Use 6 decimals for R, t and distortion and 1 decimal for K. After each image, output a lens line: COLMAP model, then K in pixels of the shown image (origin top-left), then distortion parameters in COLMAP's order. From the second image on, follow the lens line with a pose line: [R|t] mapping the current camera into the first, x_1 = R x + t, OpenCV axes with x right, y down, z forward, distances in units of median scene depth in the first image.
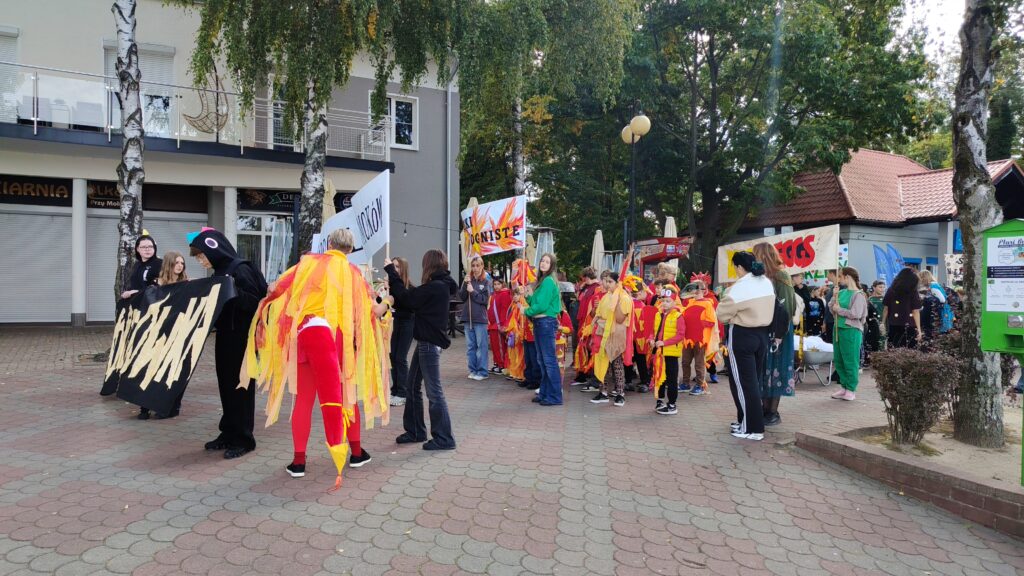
lens RADIAL K [[712.4, 0, 511.6], [0, 712.4, 288.6], [0, 0, 1]] dist [0.040887, -0.007964]
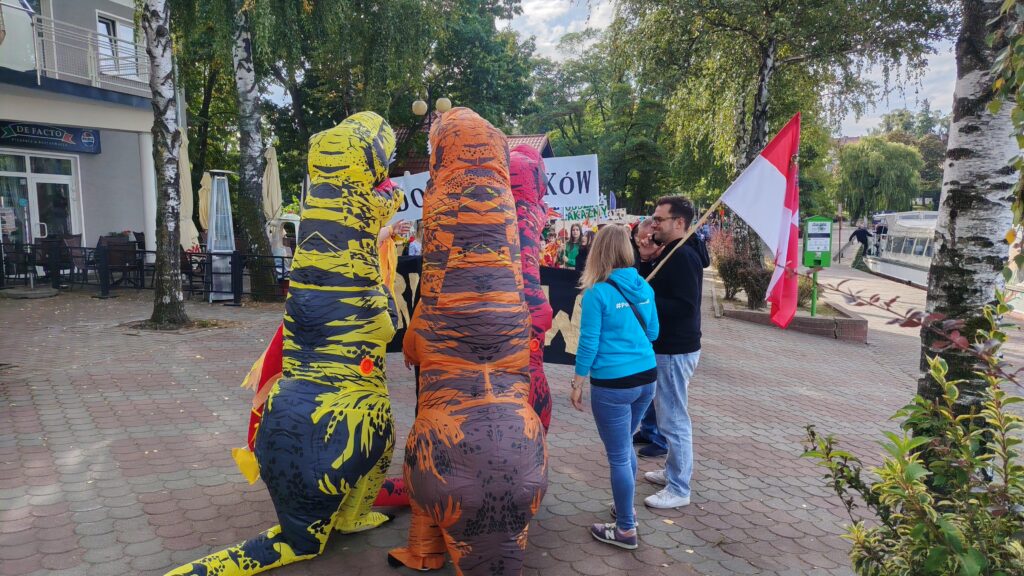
lens RADIAL K [[712.4, 0, 514.1], [0, 712.4, 285.9], [0, 0, 1]] dist [0.040887, -0.007964]
pose [[0.710904, -0.078784, 0.698863, -1.443164], [0.005597, 0.994308, 0.106397, -0.094365], [-0.703267, -0.071727, 0.707298, -0.044883]]
